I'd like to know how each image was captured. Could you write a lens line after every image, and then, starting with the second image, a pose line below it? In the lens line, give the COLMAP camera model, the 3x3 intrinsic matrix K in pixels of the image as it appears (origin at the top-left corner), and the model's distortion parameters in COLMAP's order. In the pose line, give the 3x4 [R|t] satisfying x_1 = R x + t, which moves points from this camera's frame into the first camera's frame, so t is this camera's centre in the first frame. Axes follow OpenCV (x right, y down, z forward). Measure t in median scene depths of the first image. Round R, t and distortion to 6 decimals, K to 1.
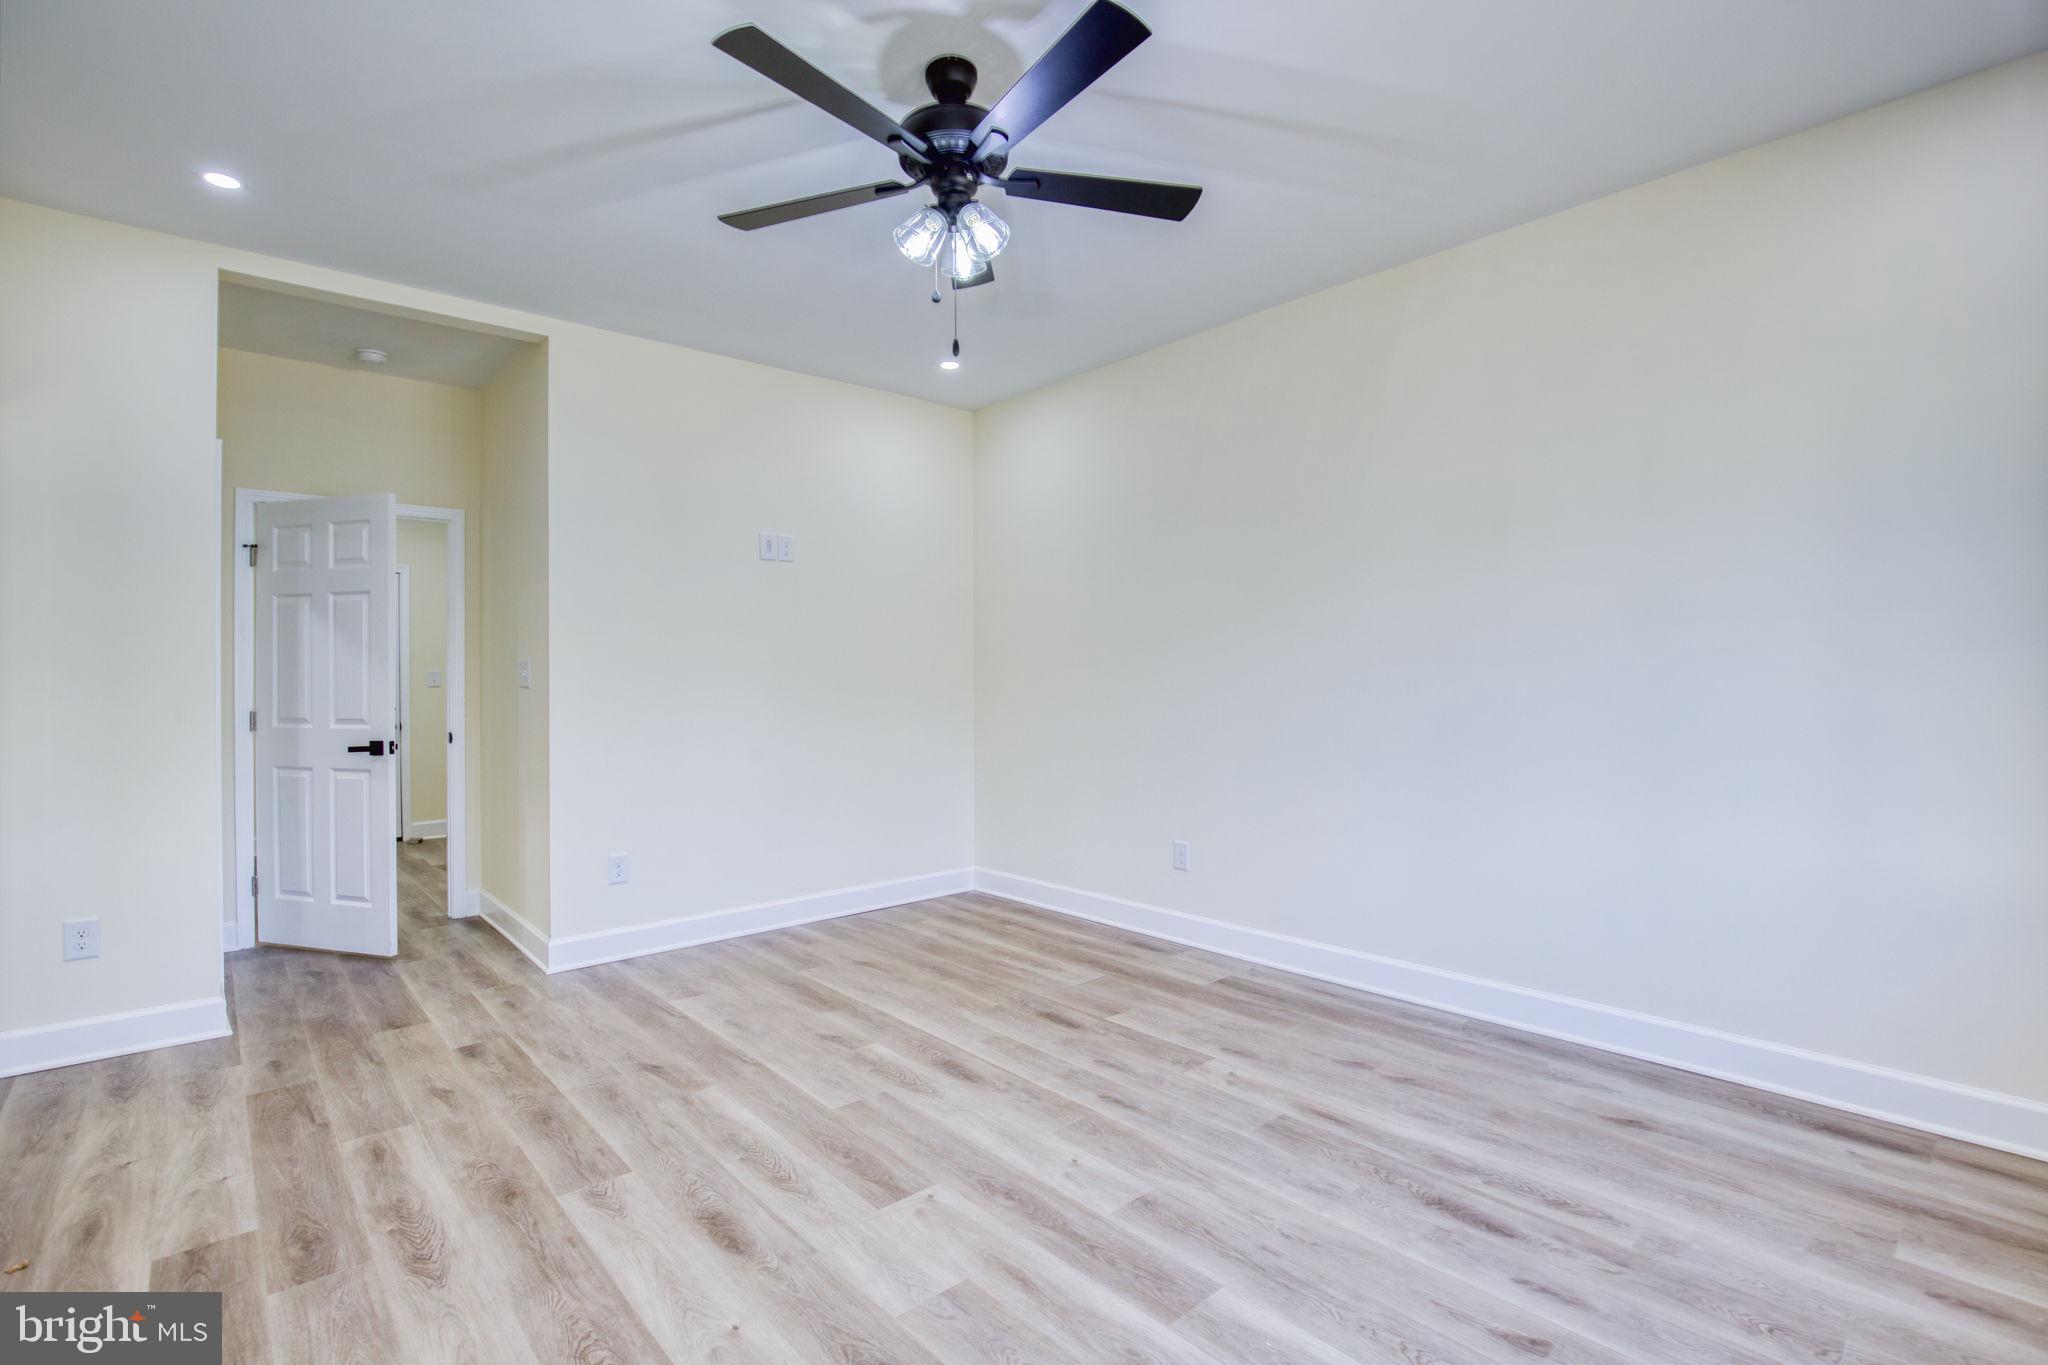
lens RADIAL K [[941.1, 0, 1028.5], [0, 941.1, 680.8], [0, 0, 1]] dist [-0.036340, 0.008082]
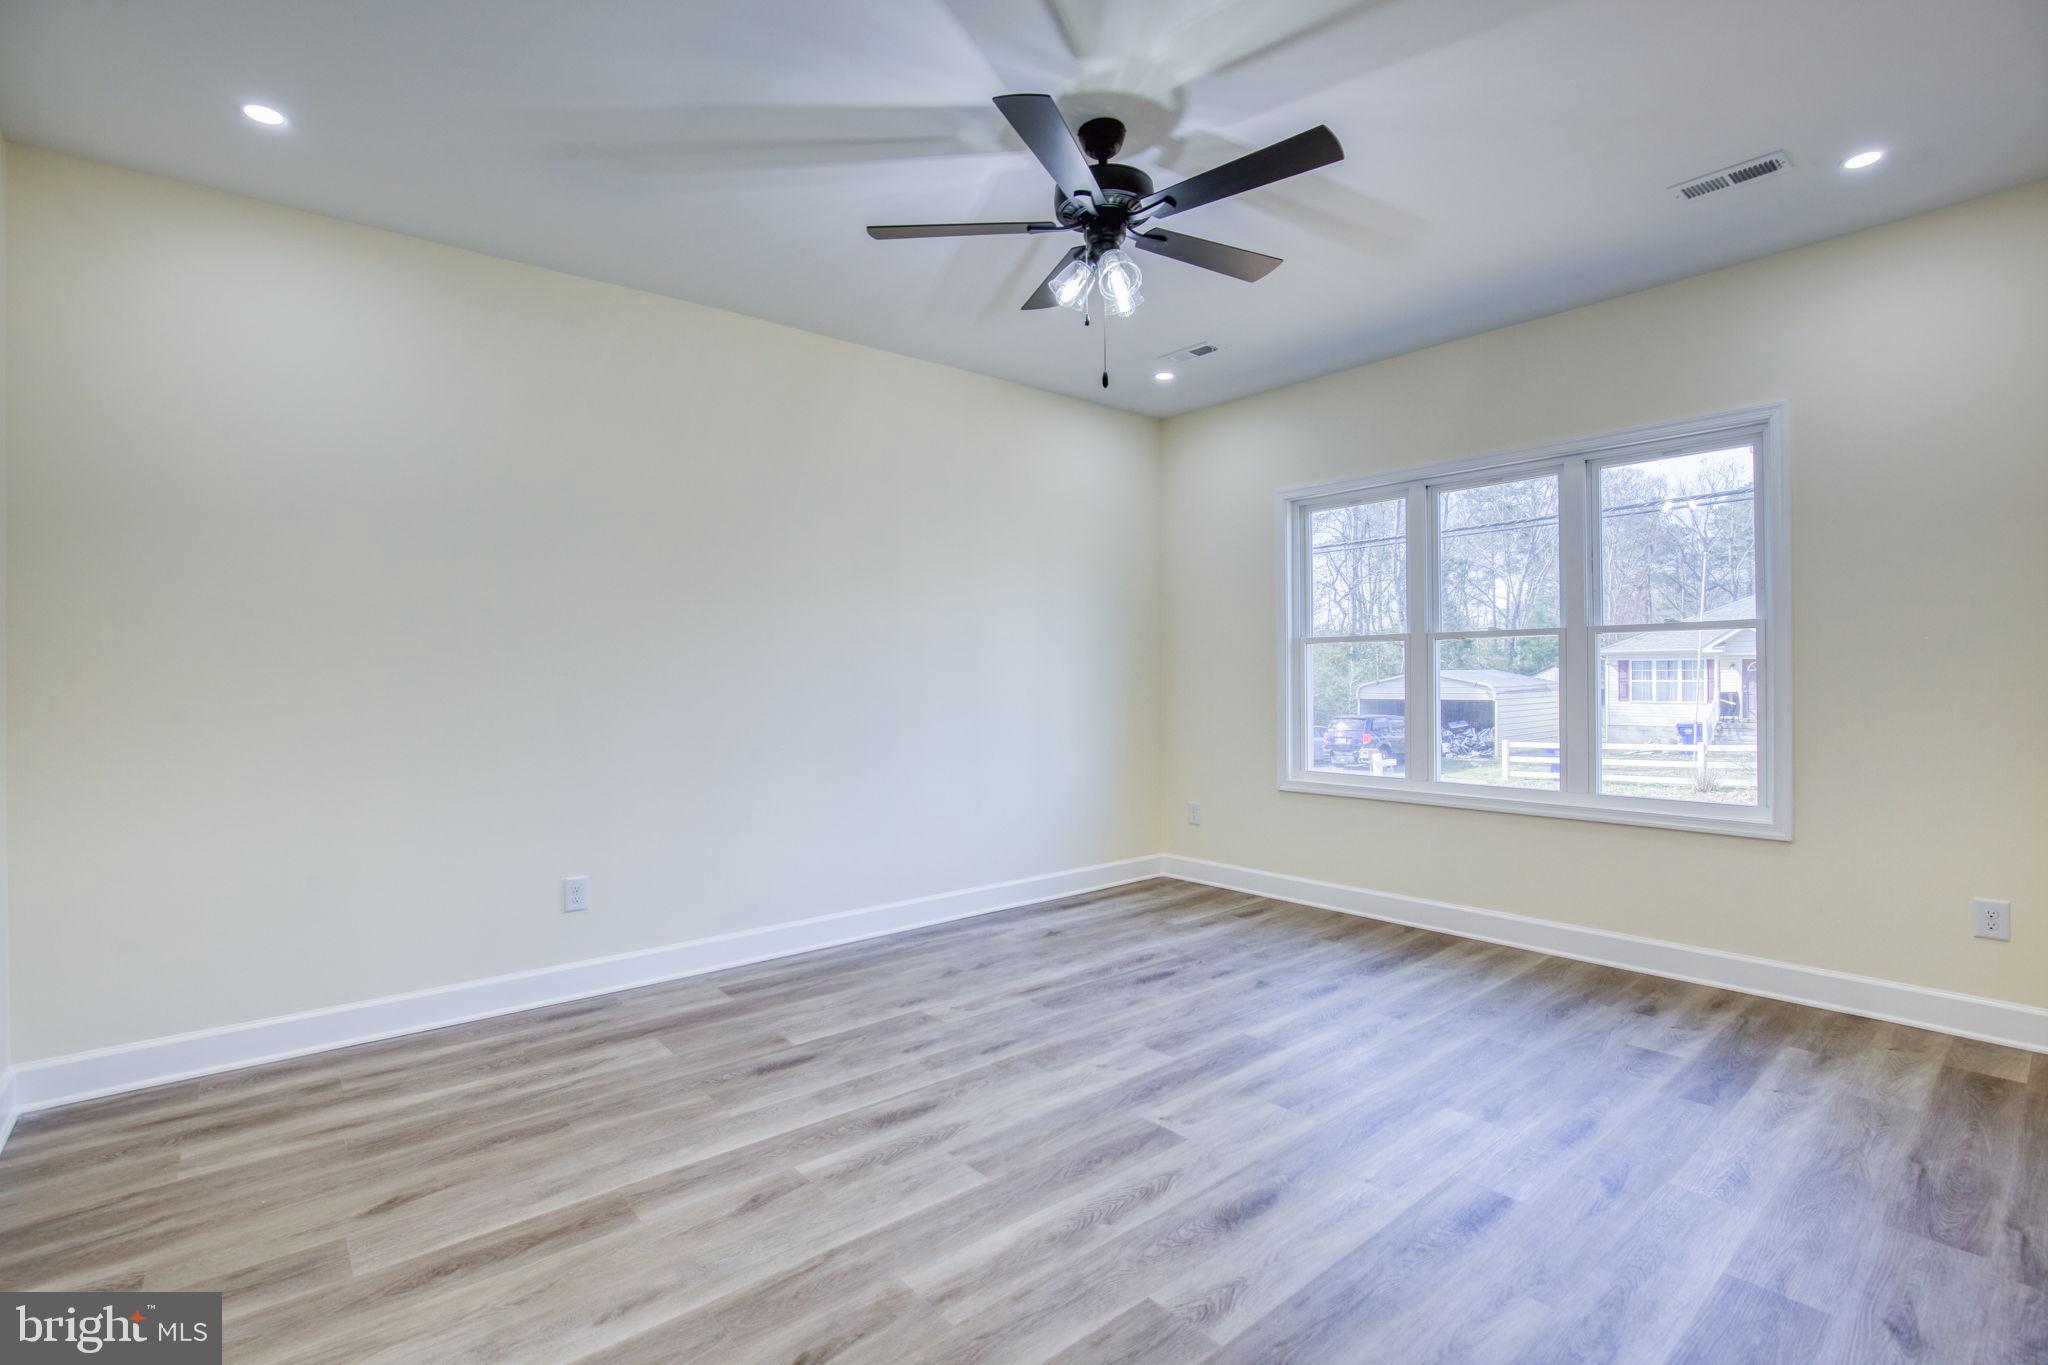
lens RADIAL K [[941.1, 0, 1028.5], [0, 941.1, 680.8], [0, 0, 1]] dist [-0.036340, 0.008082]
pose [[0.030823, 0.002335, 0.999522, -1.030206], [0.010468, 0.999942, -0.002659, 0.006512], [-0.999470, 0.010545, 0.030797, 0.907462]]
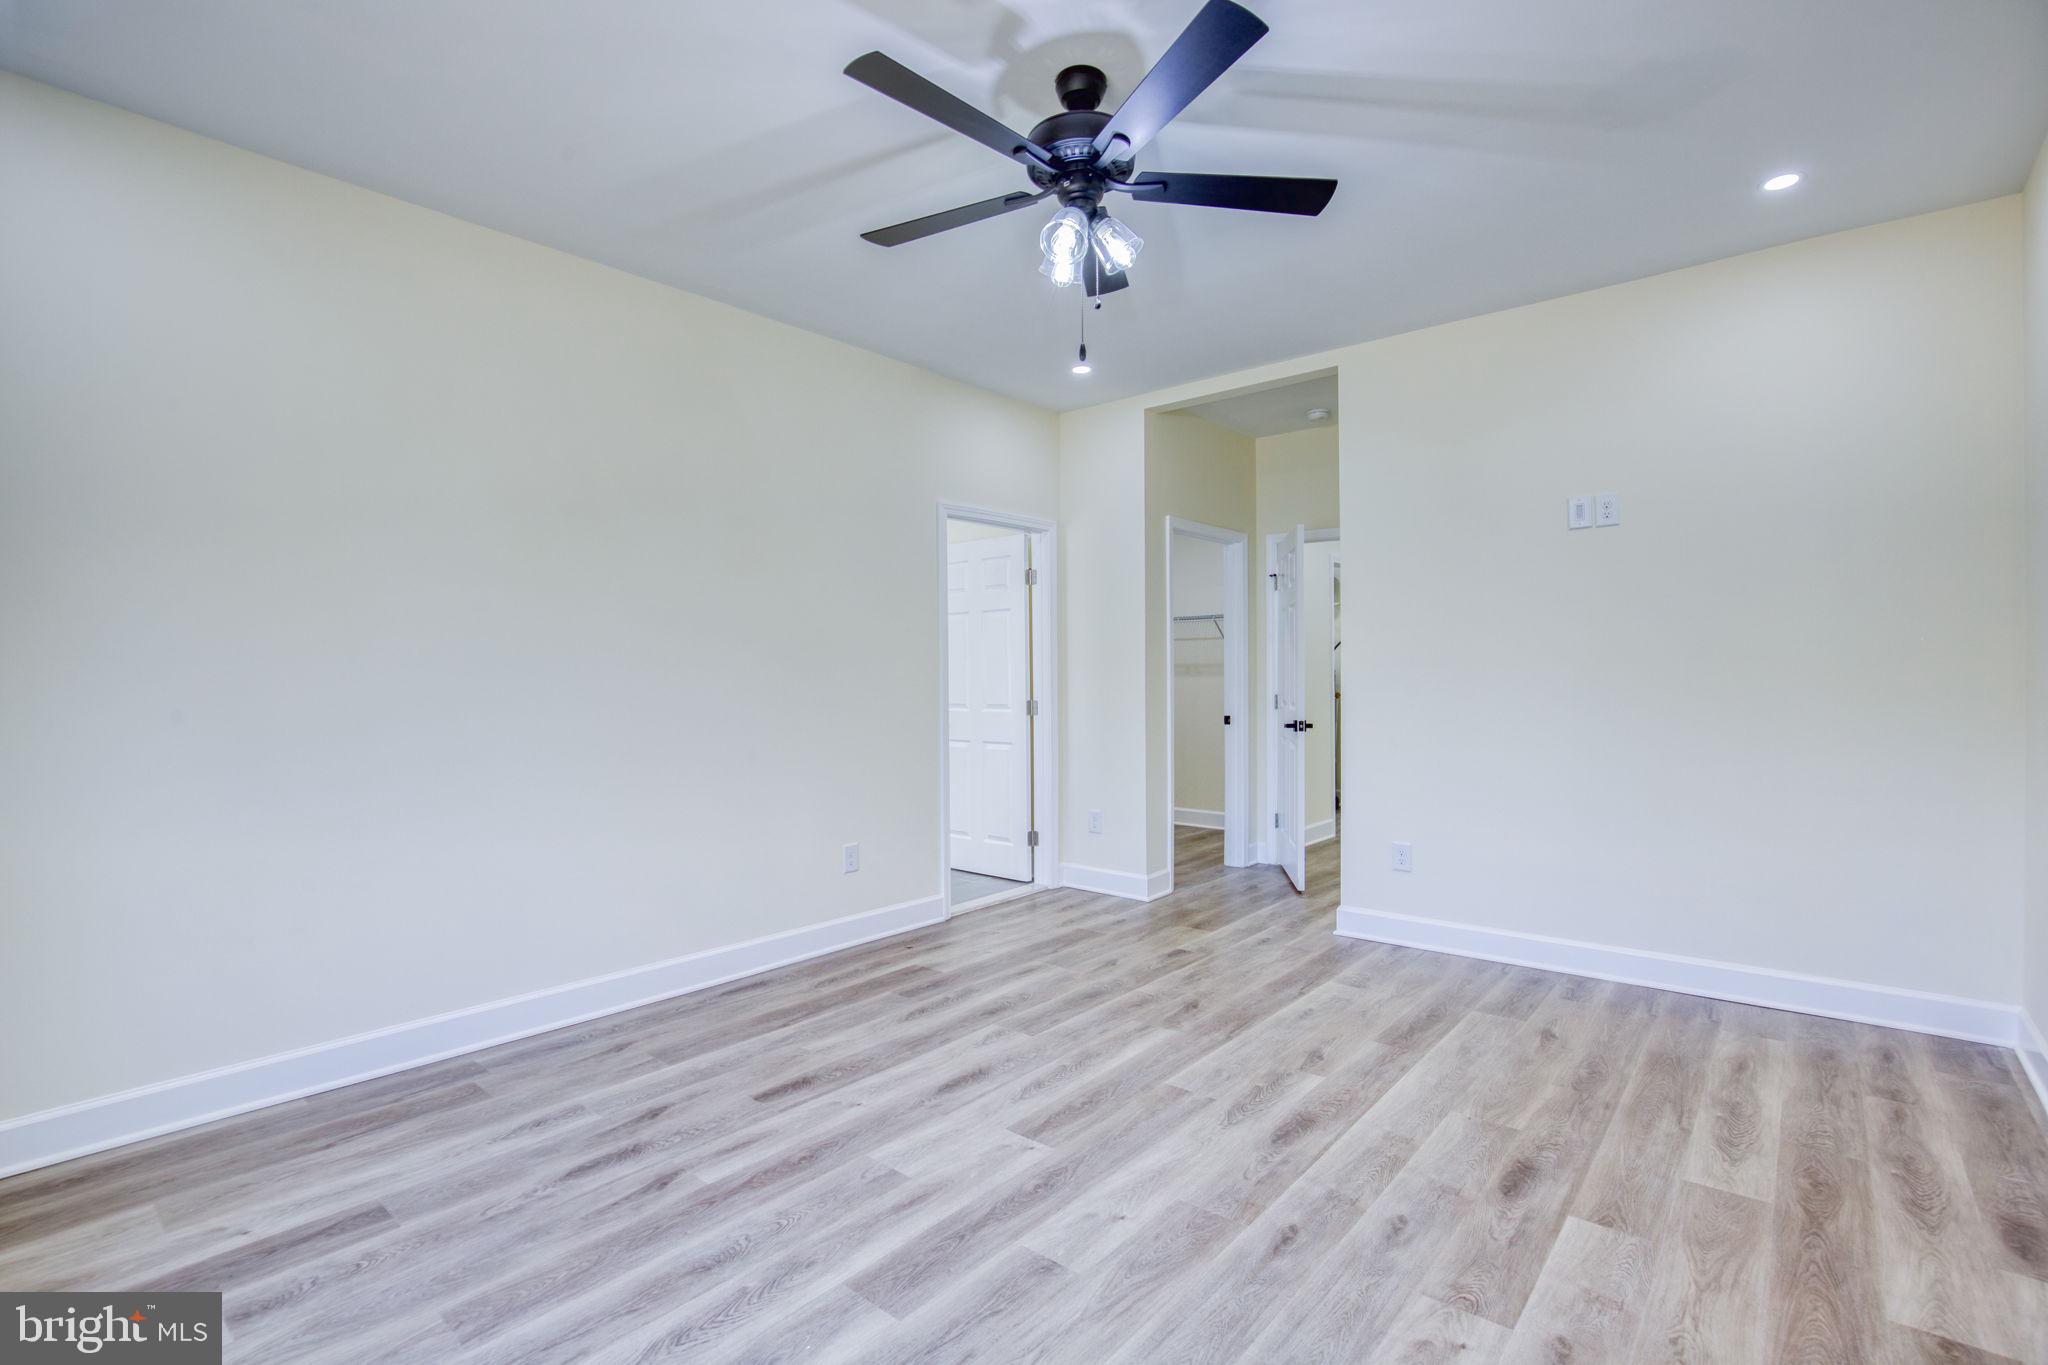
lens RADIAL K [[941.1, 0, 1028.5], [0, 941.1, 680.8], [0, 0, 1]] dist [-0.036340, 0.008082]
pose [[0.137124, 0.012558, -0.990474, 0.792588], [0.003257, 0.999909, 0.013129, -0.011940], [0.990549, -0.005026, 0.137071, 0.683793]]
